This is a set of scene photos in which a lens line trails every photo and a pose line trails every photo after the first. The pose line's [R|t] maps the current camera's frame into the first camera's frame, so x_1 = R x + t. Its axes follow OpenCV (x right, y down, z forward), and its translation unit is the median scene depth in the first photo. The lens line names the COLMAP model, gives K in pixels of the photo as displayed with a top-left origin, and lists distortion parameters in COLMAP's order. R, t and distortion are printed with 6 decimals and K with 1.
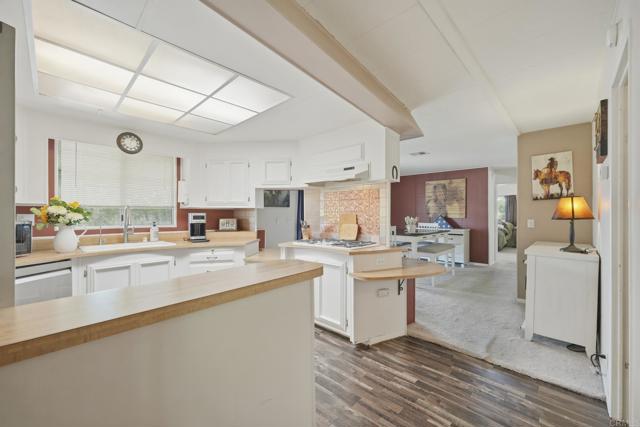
lens RADIAL K [[256.7, 0, 319.0], [0, 256.7, 214.4], [0, 0, 1]] dist [-0.002333, -0.000384]
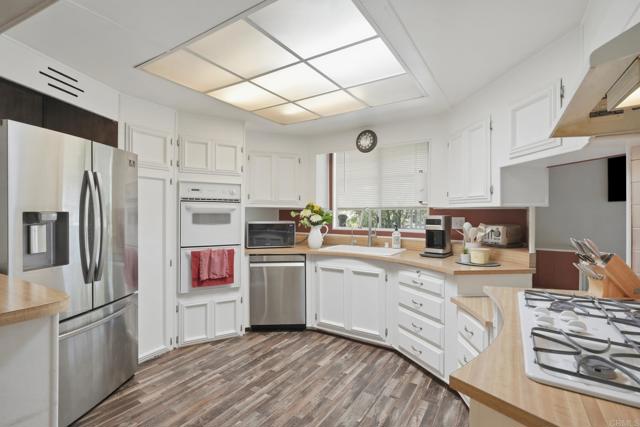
lens RADIAL K [[294.2, 0, 321.0], [0, 294.2, 213.2], [0, 0, 1]] dist [-0.001552, 0.000023]
pose [[0.194339, 0.001440, -0.980933, 0.291018], [-0.000428, 0.999999, 0.001383, -0.013530], [0.980934, 0.000151, 0.194339, 0.616338]]
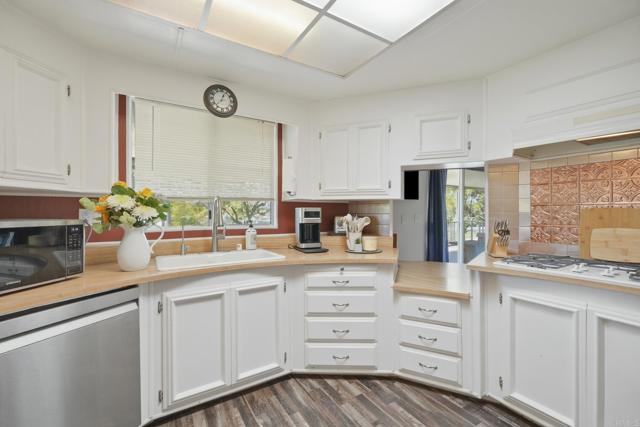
lens RADIAL K [[273.7, 0, 321.1], [0, 273.7, 210.1], [0, 0, 1]] dist [-0.007252, -0.000237]
pose [[0.967948, -0.000409, -0.251150, -0.308099], [0.000074, 0.999999, -0.001343, 0.003095], [0.251150, 0.001281, 0.967947, 0.380441]]
